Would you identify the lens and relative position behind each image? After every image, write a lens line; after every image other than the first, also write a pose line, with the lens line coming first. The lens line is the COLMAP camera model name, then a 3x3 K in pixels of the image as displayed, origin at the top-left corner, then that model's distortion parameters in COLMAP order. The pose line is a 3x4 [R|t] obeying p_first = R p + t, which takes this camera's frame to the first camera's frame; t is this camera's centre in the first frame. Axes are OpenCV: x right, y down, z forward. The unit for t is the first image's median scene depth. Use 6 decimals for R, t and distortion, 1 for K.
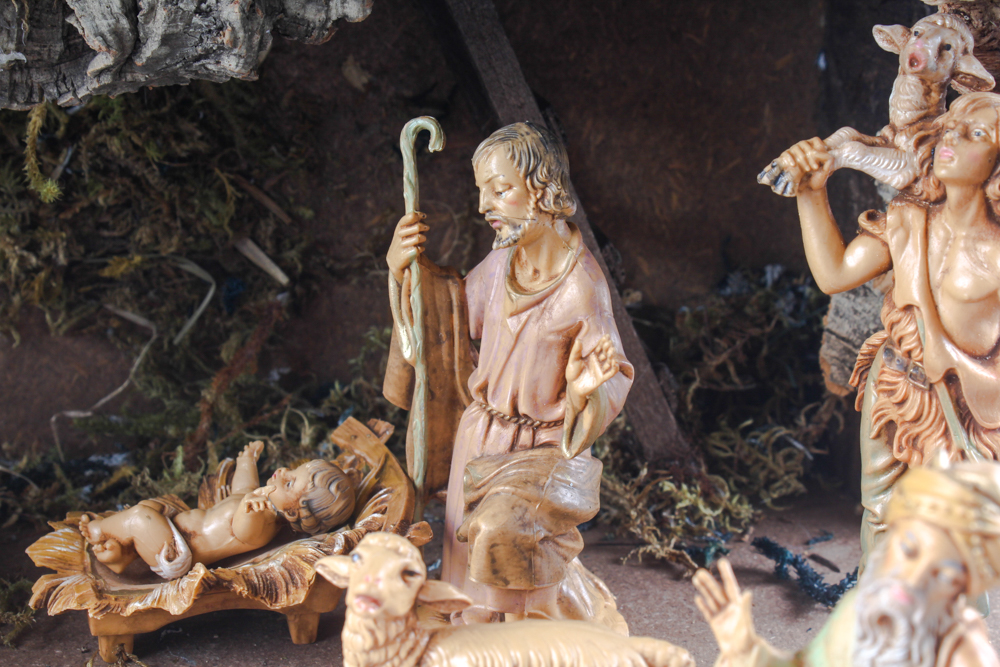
lens RADIAL K [[1860.7, 0, 485.8], [0, 1860.7, 335.3], [0, 0, 1]] dist [0.008853, 0.000000]
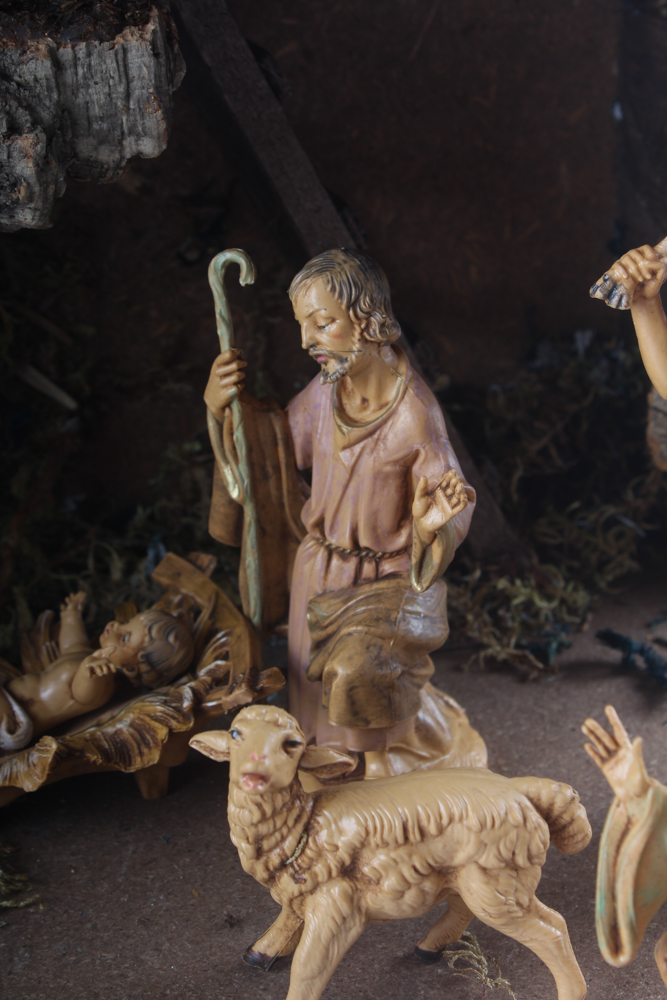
lens RADIAL K [[2152.0, 0, 333.5], [0, 2152.0, 512.3], [0, 0, 1]] dist [0.036816, 0.000000]
pose [[0.992613, -0.103887, 0.062660, -0.064104], [0.097412, 0.990330, 0.098782, -0.087525], [-0.072316, -0.091949, 0.993134, -0.109440]]
